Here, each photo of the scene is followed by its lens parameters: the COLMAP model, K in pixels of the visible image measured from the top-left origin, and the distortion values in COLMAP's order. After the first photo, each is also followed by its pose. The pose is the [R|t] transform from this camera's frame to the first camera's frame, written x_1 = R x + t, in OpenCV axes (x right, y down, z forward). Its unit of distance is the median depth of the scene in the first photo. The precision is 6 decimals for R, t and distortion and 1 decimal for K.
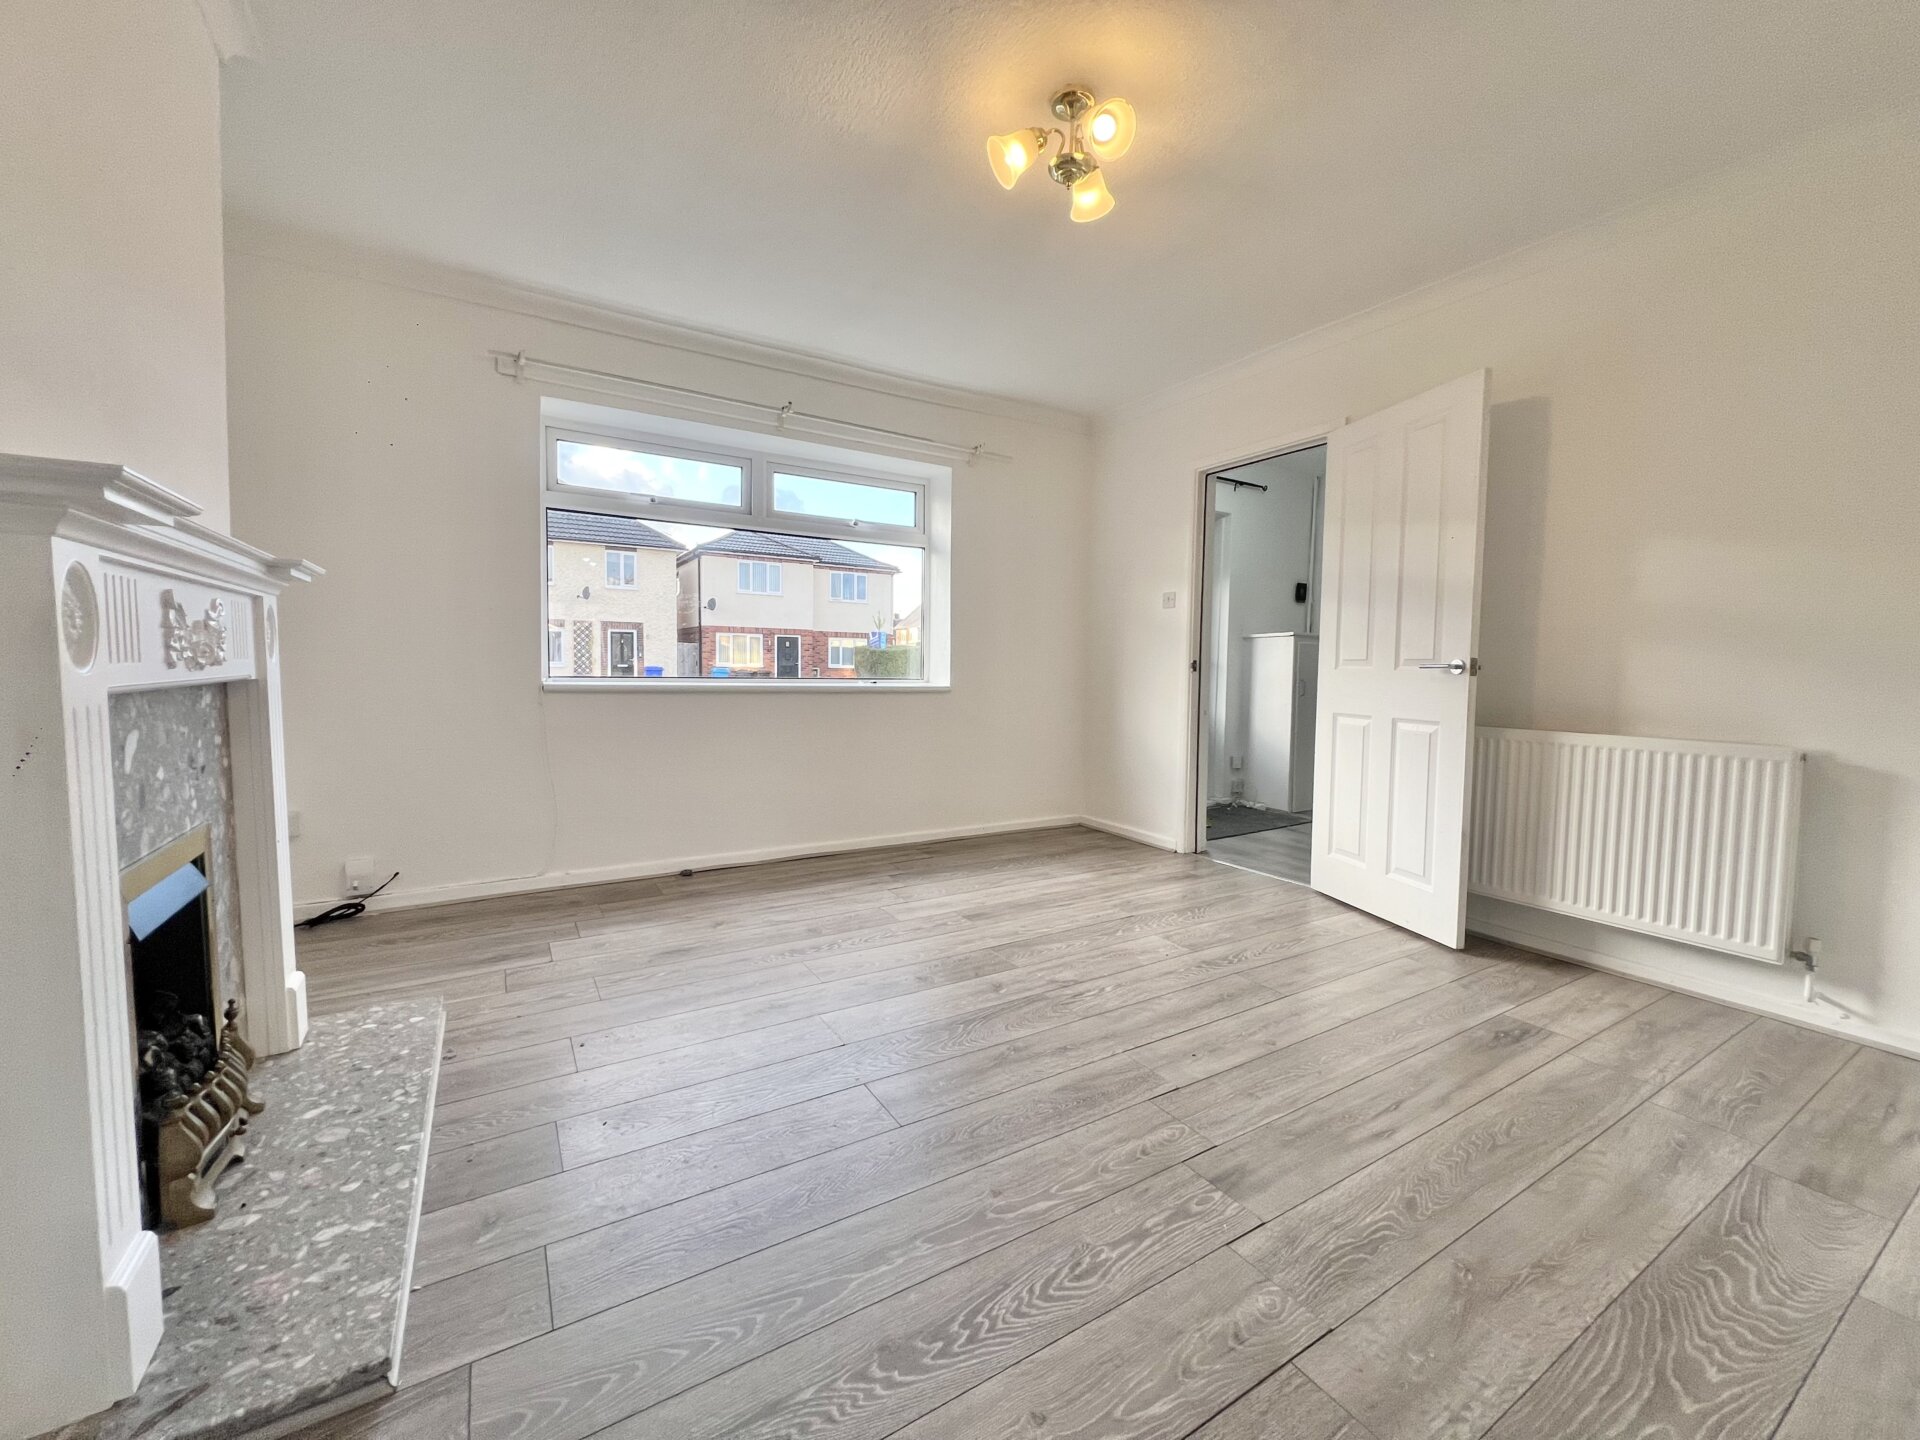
lens RADIAL K [[773.4, 0, 960.0], [0, 773.4, 713.3], [0, 0, 1]] dist [-0.001212, 0.000179]
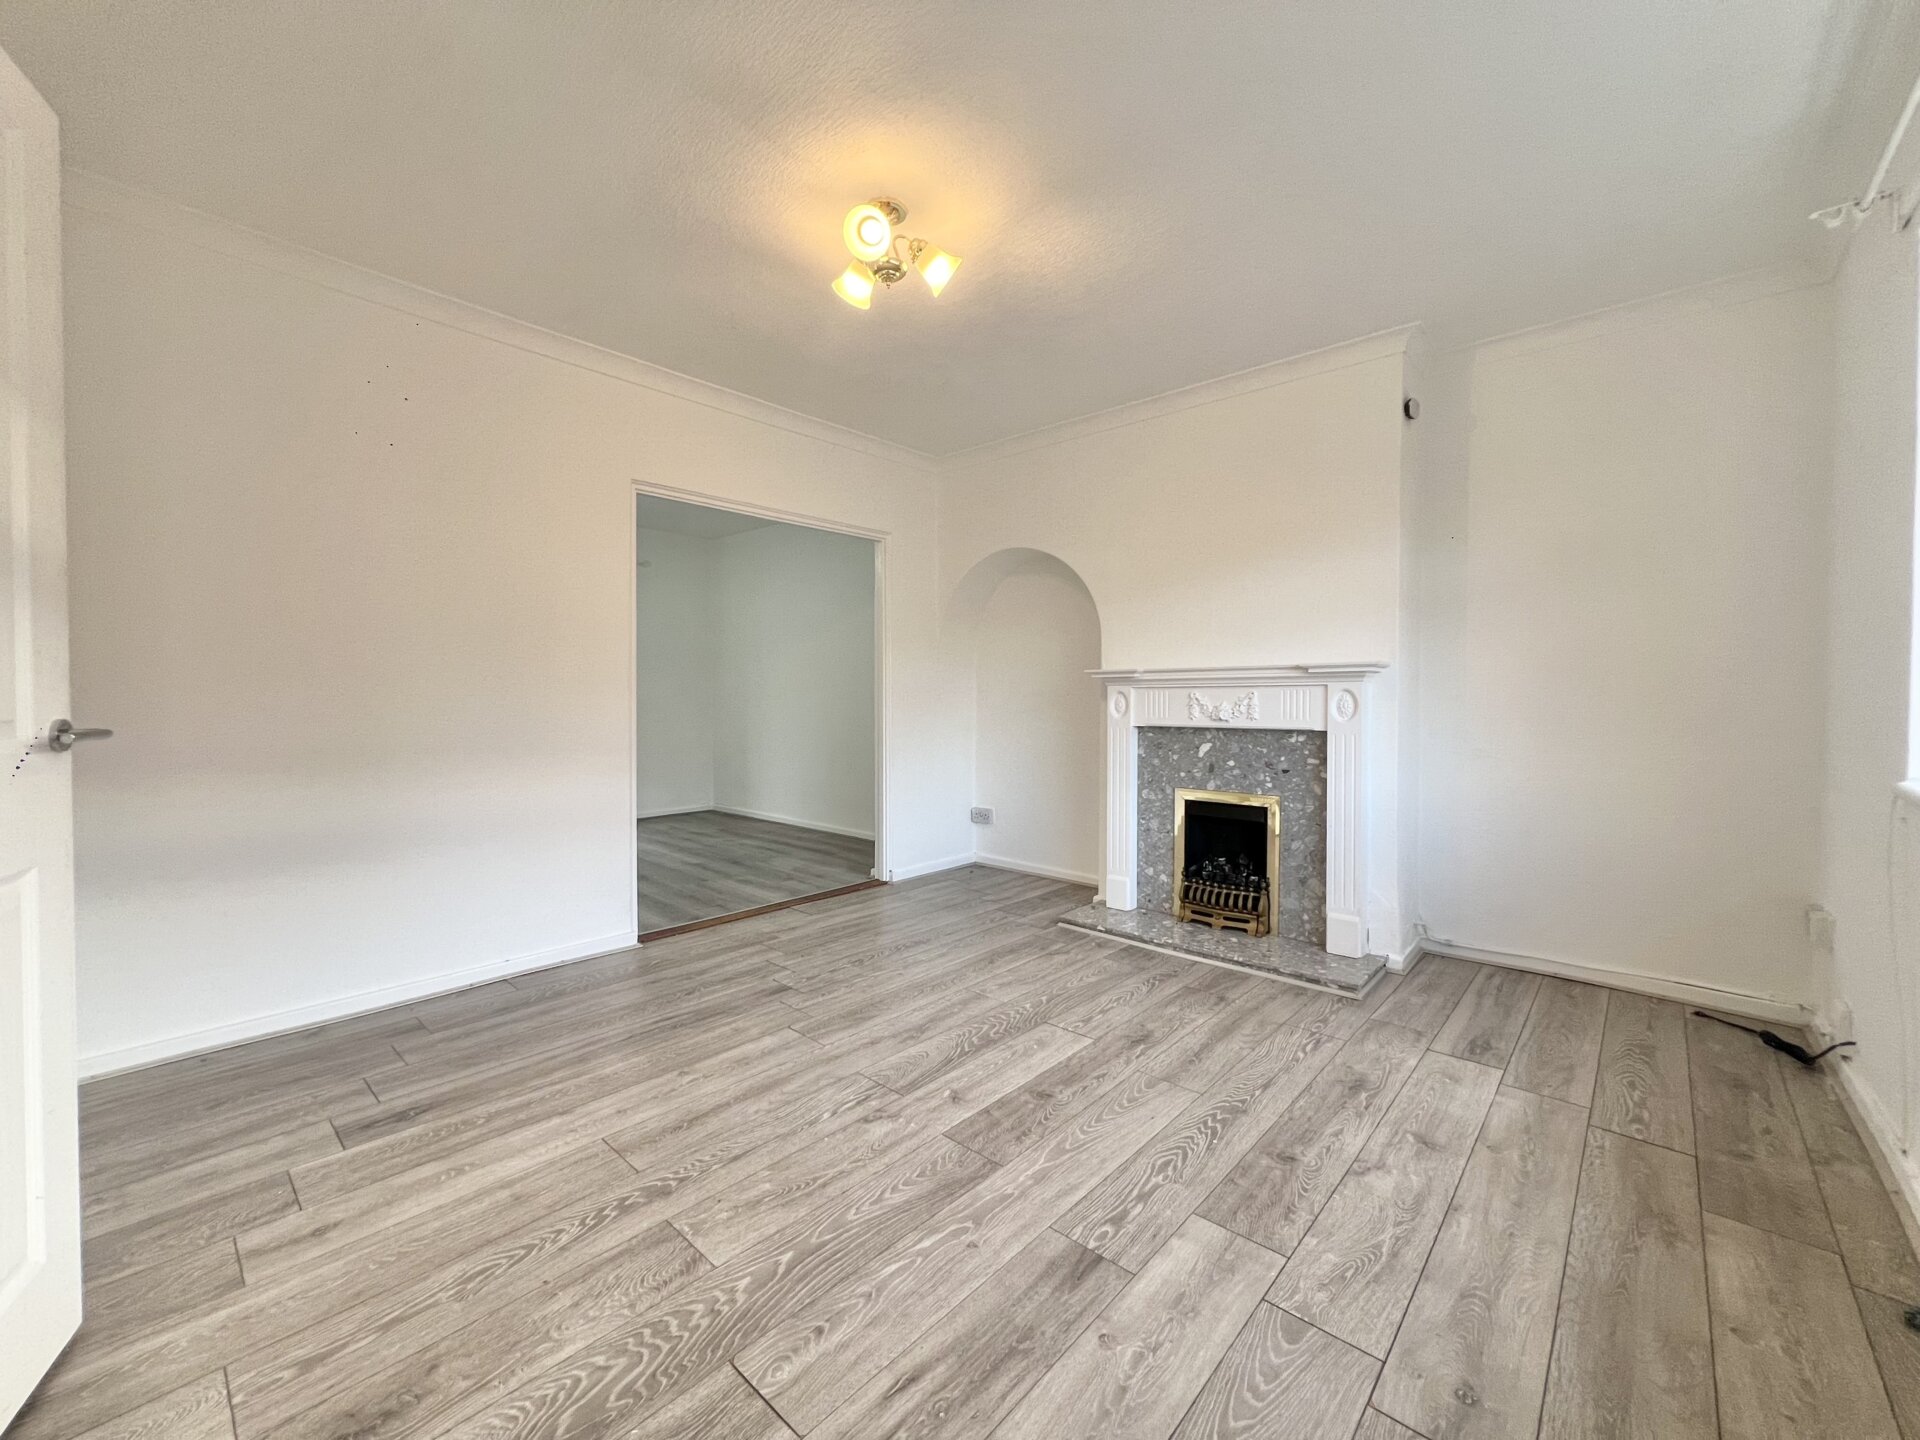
lens RADIAL K [[773.4, 0, 960.0], [0, 773.4, 713.3], [0, 0, 1]] dist [-0.001212, 0.000179]
pose [[-0.959253, -0.009143, -0.282401, 0.294450], [-0.032826, 0.996314, 0.079246, -0.145282], [0.280636, 0.085287, -0.956018, 1.806793]]
